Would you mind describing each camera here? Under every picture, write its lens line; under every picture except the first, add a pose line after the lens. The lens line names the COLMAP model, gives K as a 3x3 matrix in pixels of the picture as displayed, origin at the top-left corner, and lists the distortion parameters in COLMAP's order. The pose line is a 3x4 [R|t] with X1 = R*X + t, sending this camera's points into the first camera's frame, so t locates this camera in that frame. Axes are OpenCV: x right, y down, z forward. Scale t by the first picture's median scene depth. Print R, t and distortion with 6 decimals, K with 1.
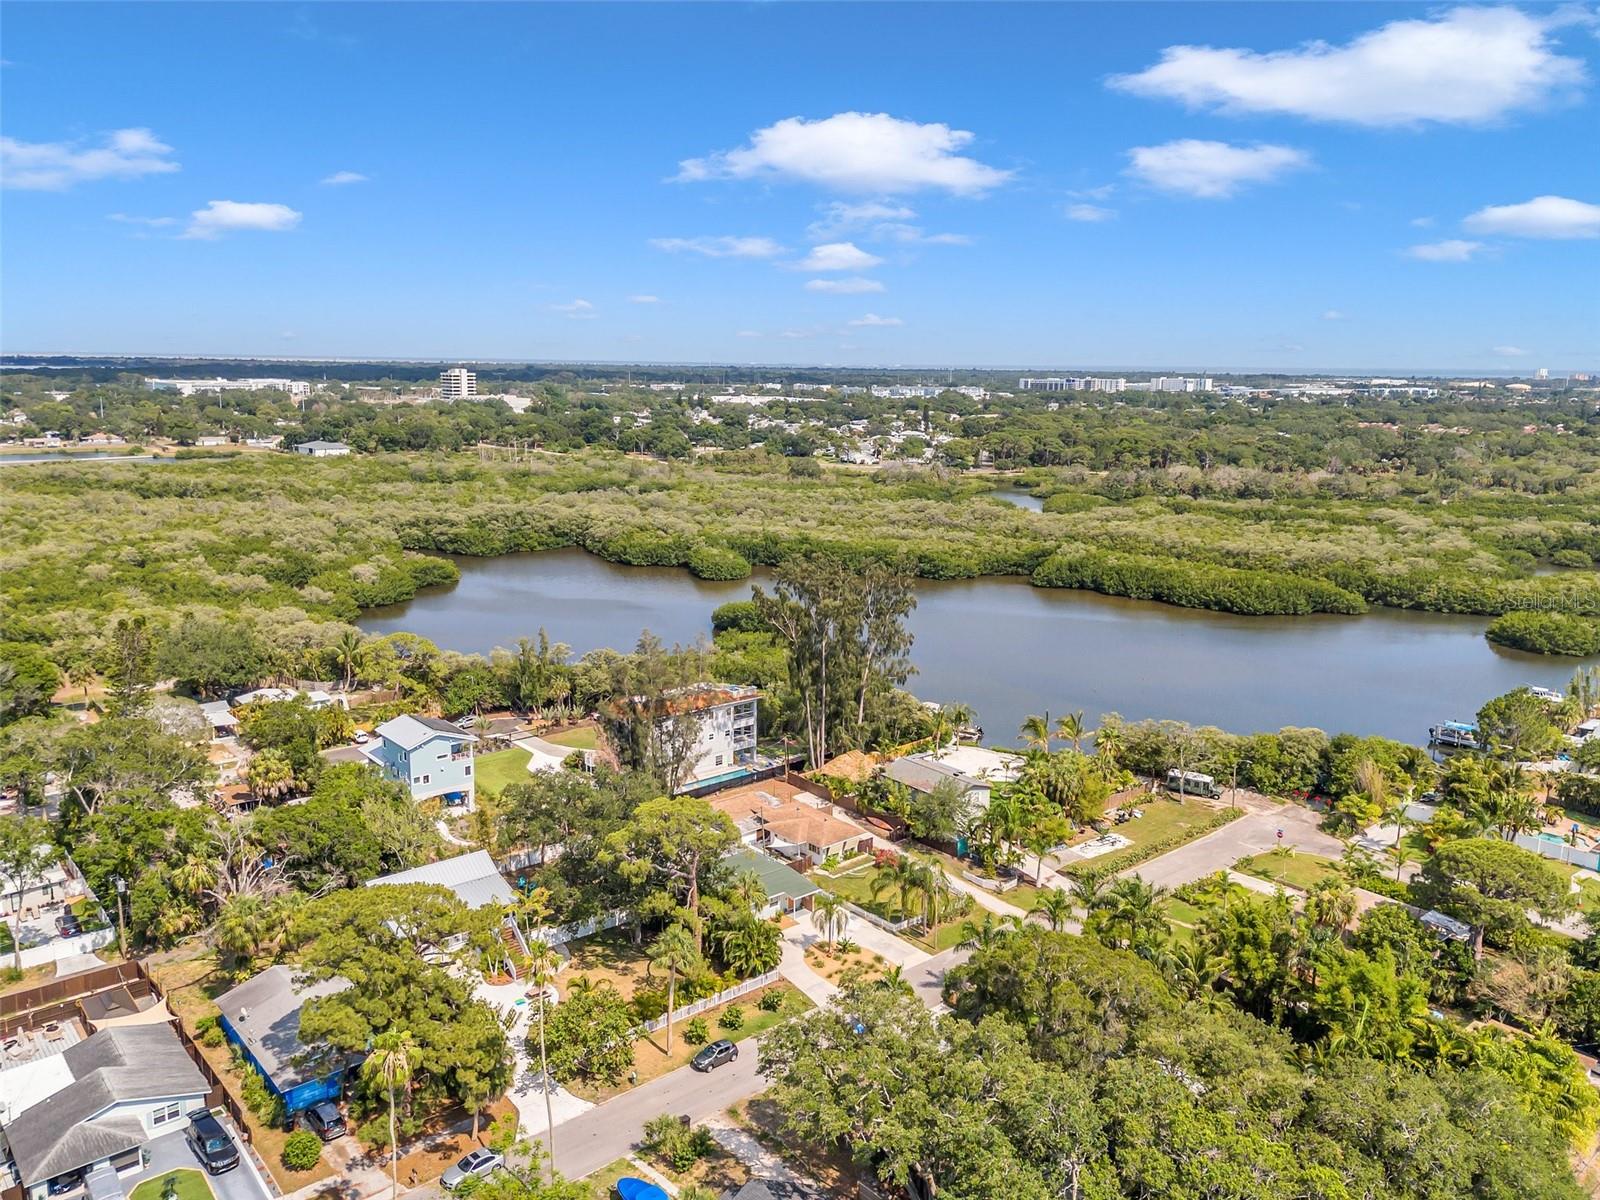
lens RADIAL K [[1186.7, 0, 800.0], [0, 1186.7, 600.0], [0, 0, 1]] dist [-0.000830, -0.005301]
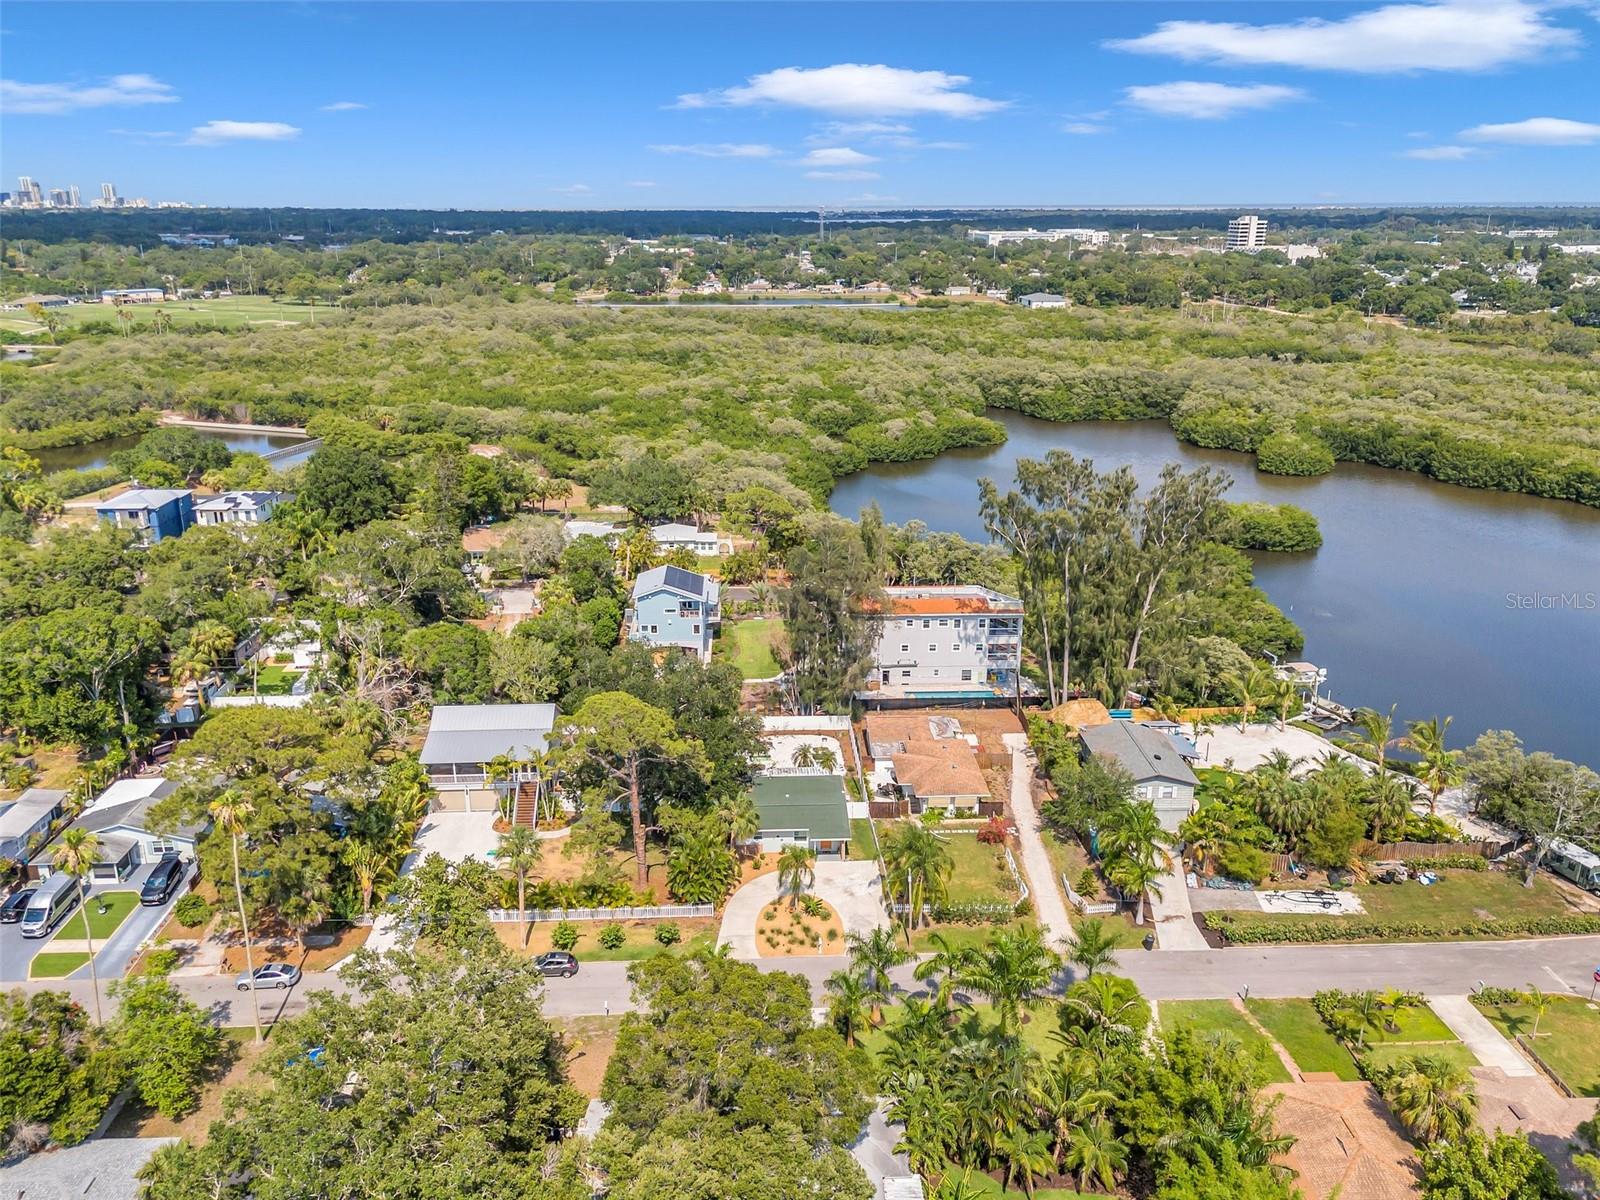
lens RADIAL K [[1186.7, 0, 800.0], [0, 1186.7, 600.0], [0, 0, 1]] dist [-0.000830, -0.005301]
pose [[0.764326, 0.181020, -0.618900, 0.187278], [-0.105012, 0.981918, 0.157511, -0.023459], [0.636222, -0.055398, 0.769515, 0.118591]]
